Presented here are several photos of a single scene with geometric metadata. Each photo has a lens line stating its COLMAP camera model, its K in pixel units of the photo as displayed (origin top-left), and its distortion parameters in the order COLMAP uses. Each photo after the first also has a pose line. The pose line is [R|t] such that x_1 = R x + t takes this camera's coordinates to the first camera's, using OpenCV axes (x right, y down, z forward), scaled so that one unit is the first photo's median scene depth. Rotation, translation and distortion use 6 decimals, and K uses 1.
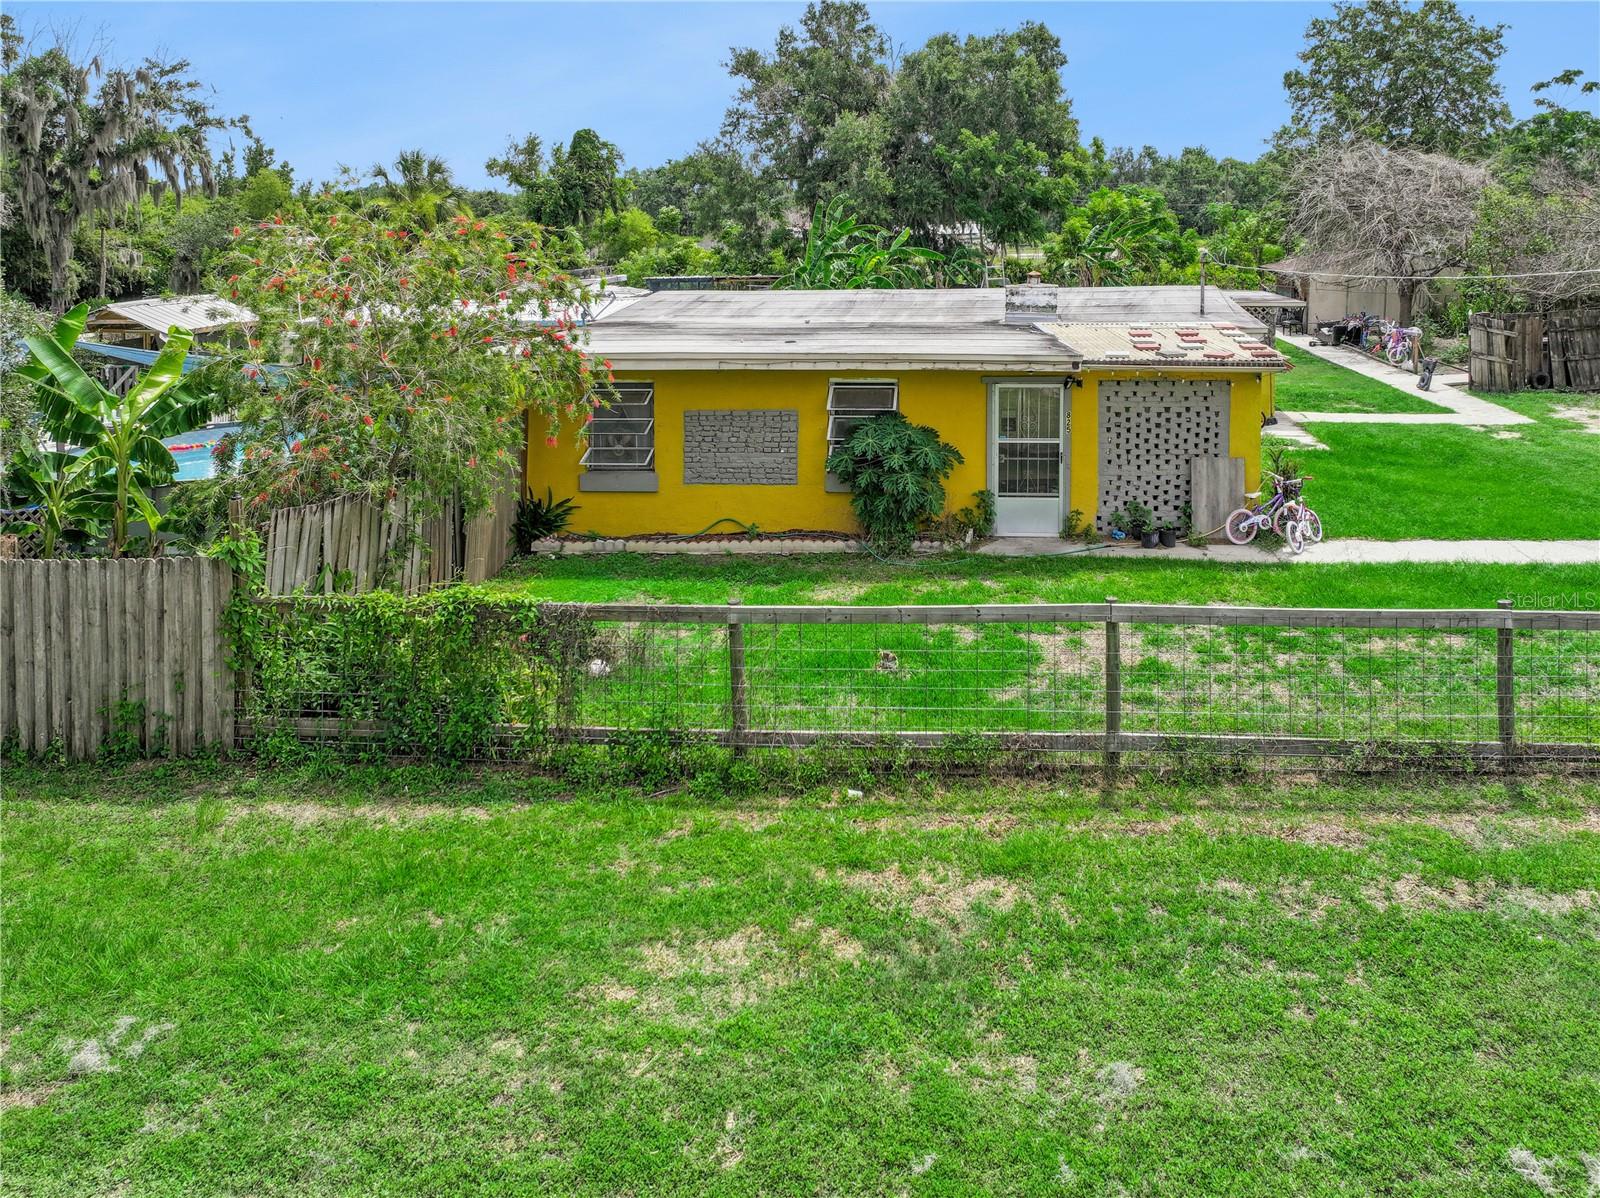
lens RADIAL K [[1198.5, 0, 906.3], [0, 1198.5, 957.1], [0, 0, 1]] dist [-0.005625, 0.007552]
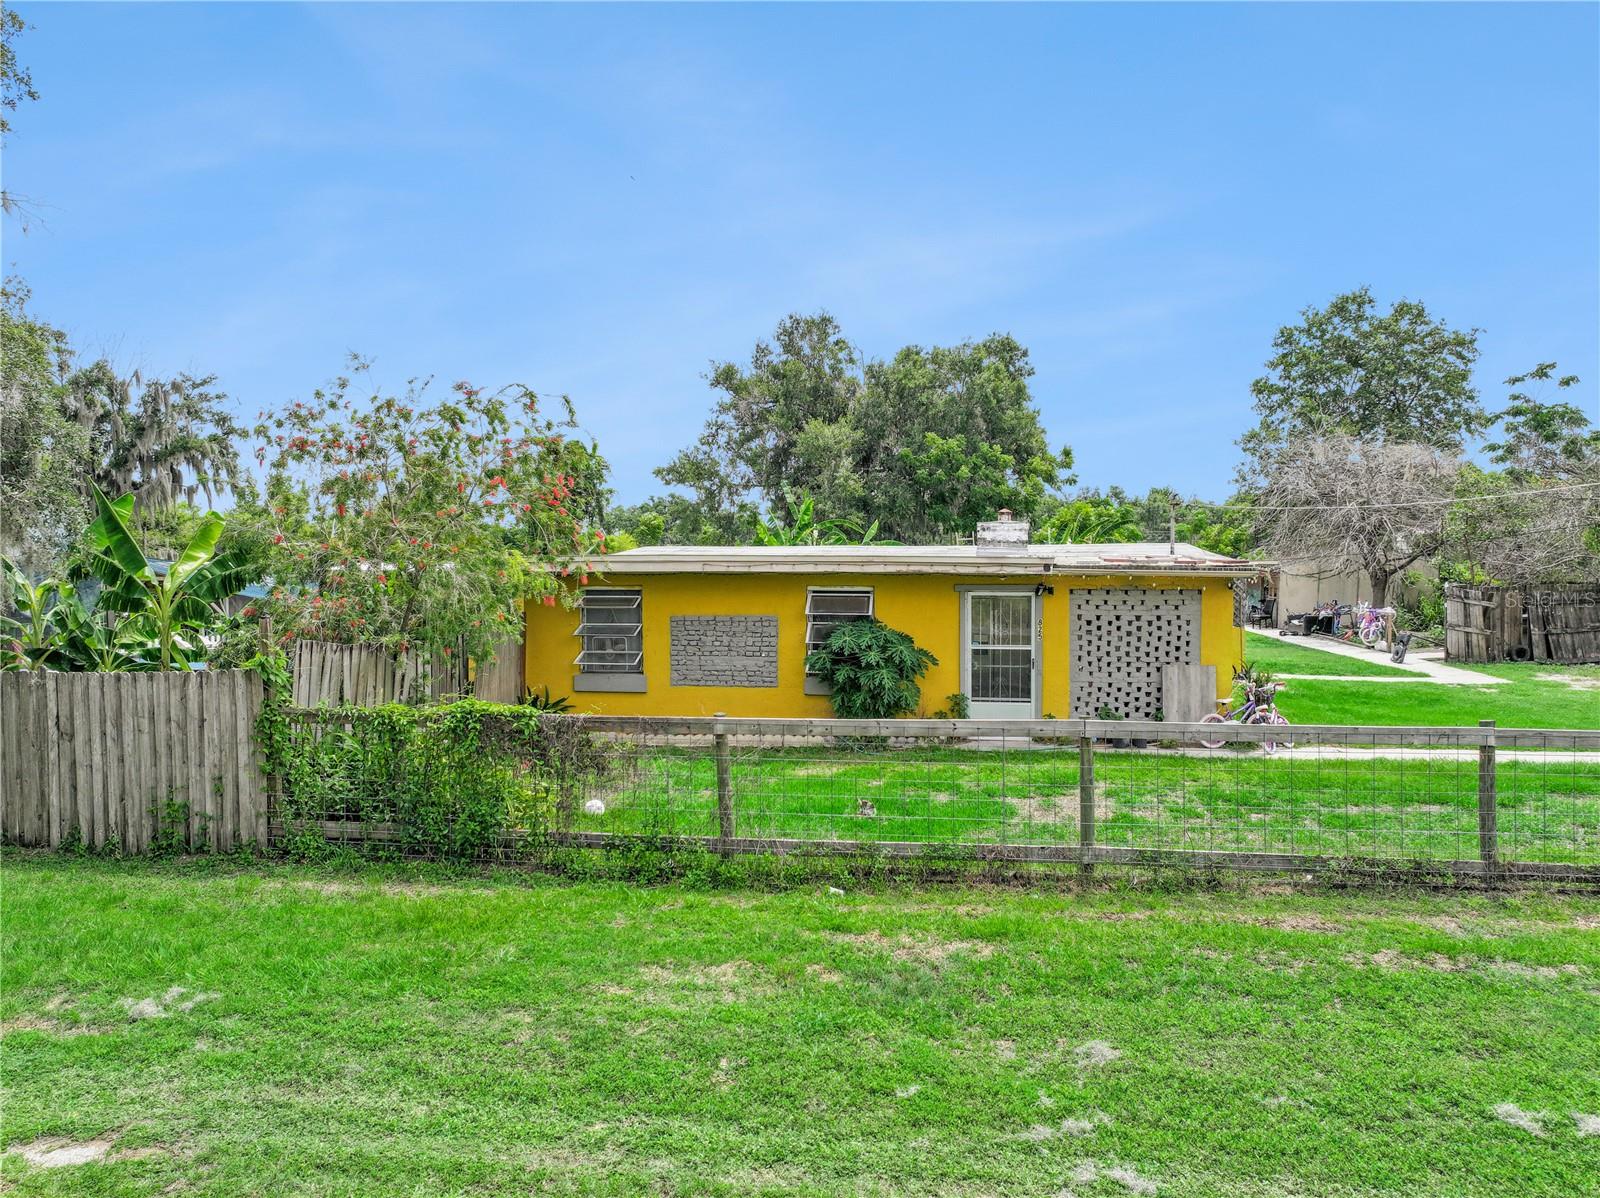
lens RADIAL K [[1148.3, 0, 800.0], [0, 1148.3, 599.0], [0, 0, 1]] dist [-0.011613, 0.022279]
pose [[0.996562, -0.008333, -0.082424, 0.010906], [0.009533, 0.999854, 0.014176, -0.450202], [0.082294, -0.014913, 0.996496, 0.003021]]
